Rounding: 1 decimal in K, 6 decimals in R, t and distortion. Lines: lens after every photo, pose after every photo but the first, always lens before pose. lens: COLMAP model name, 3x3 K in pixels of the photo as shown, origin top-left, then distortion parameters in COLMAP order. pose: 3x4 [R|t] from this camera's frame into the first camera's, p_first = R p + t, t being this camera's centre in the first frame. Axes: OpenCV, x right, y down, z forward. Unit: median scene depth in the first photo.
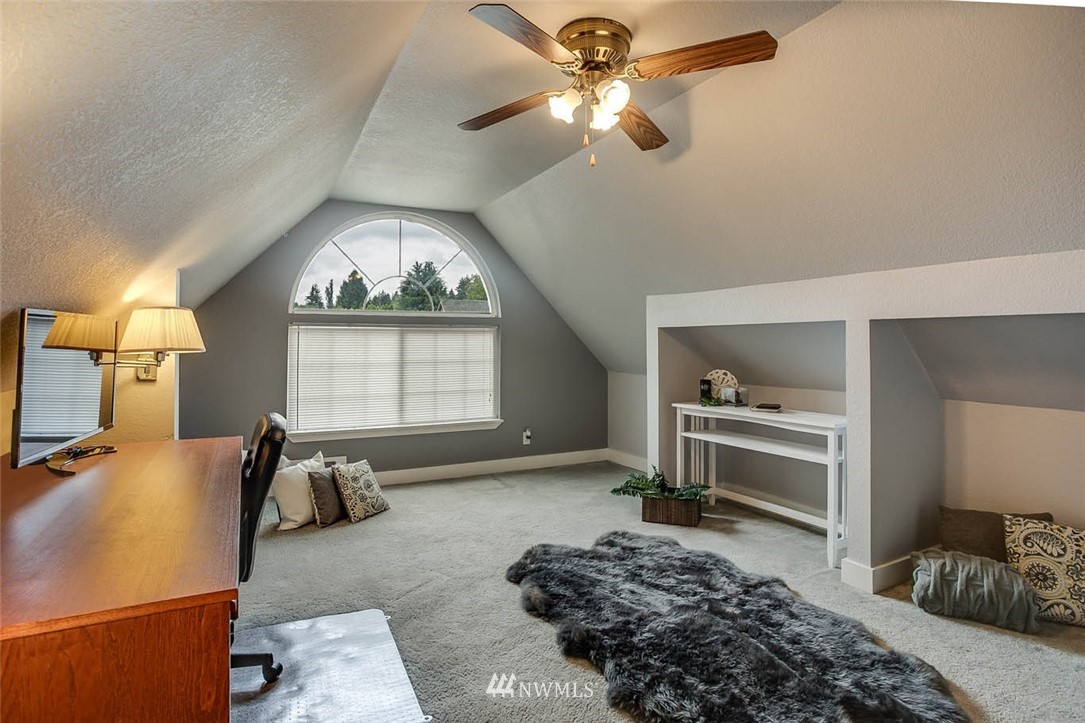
lens RADIAL K [[518.8, 0, 571.1], [0, 518.8, 347.8], [0, 0, 1]] dist [-0.045506, 0.000160]
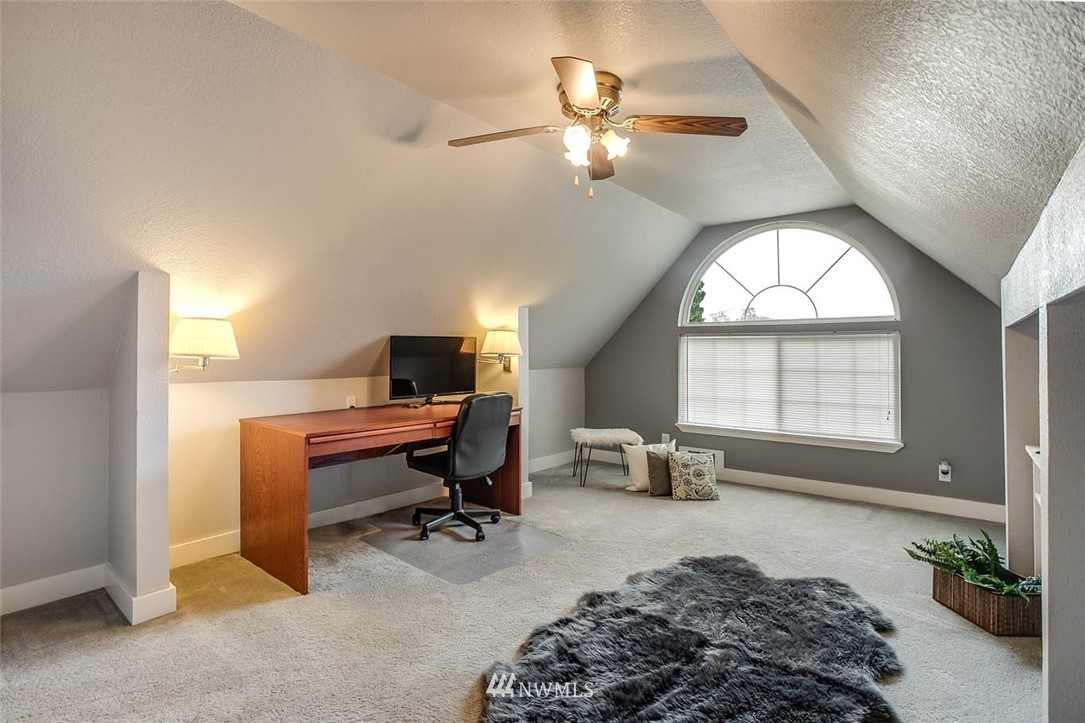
lens RADIAL K [[515.1, 0, 540.5], [0, 515.1, 361.2], [0, 0, 1]] dist [-0.048803, 0.020224]
pose [[0.425847, 0.018004, -0.904616, 0.399370], [-0.009524, 0.999836, 0.015415, -0.000235], [0.904745, 0.002051, 0.425948, 0.153625]]
